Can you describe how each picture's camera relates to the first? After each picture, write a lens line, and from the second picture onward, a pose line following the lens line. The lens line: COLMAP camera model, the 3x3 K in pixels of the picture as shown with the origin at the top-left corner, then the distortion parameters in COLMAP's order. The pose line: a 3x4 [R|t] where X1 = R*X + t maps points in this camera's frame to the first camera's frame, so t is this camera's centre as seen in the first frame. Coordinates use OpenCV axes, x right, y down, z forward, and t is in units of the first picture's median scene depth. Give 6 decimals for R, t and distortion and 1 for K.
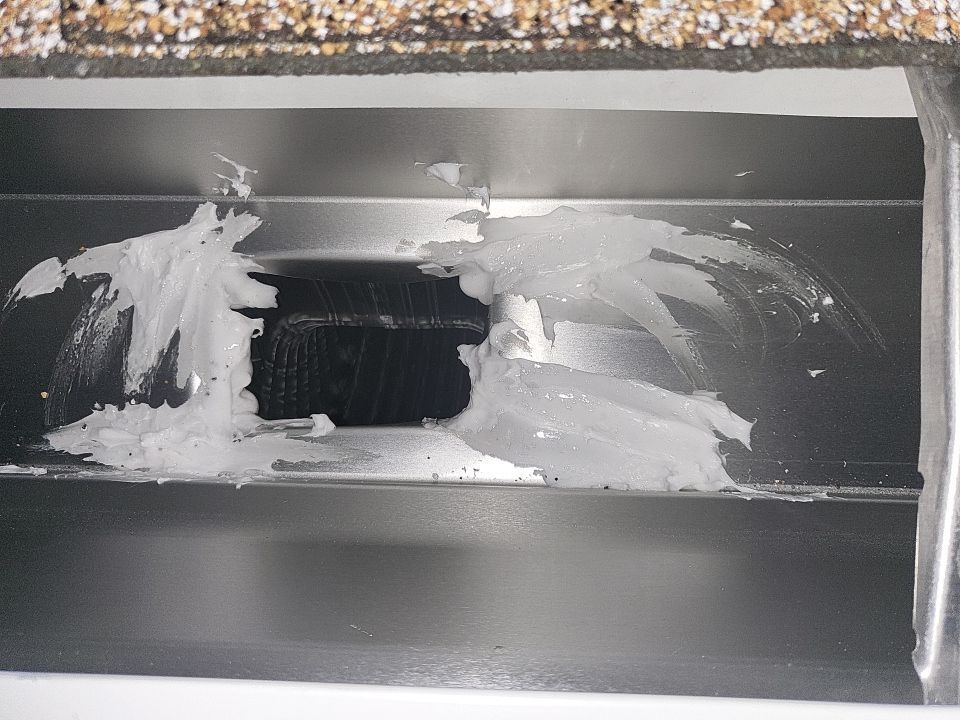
lens RADIAL K [[798.1, 0, 480.0], [0, 798.1, 360.0], [0, 0, 1]] dist [-0.057840, 0.130042]
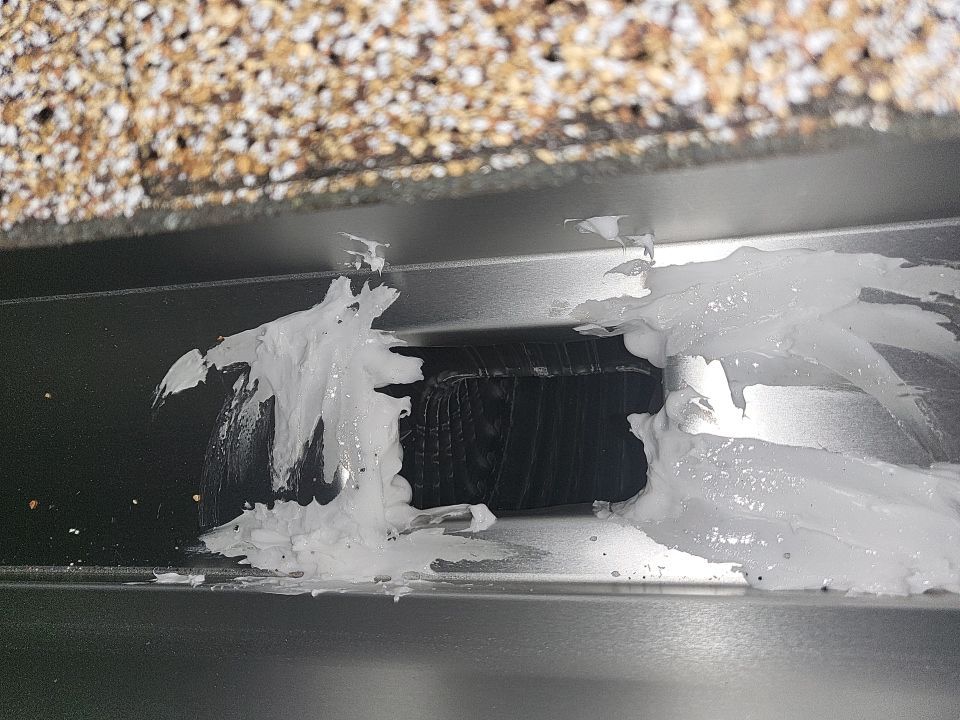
lens RADIAL K [[798.1, 0, 480.0], [0, 798.1, 360.0], [0, 0, 1]] dist [-0.057840, 0.130042]
pose [[0.979433, -0.070714, -0.188973, -0.018721], [0.075819, 0.996923, 0.019916, -0.113621], [0.186983, -0.033834, 0.981780, 0.126562]]
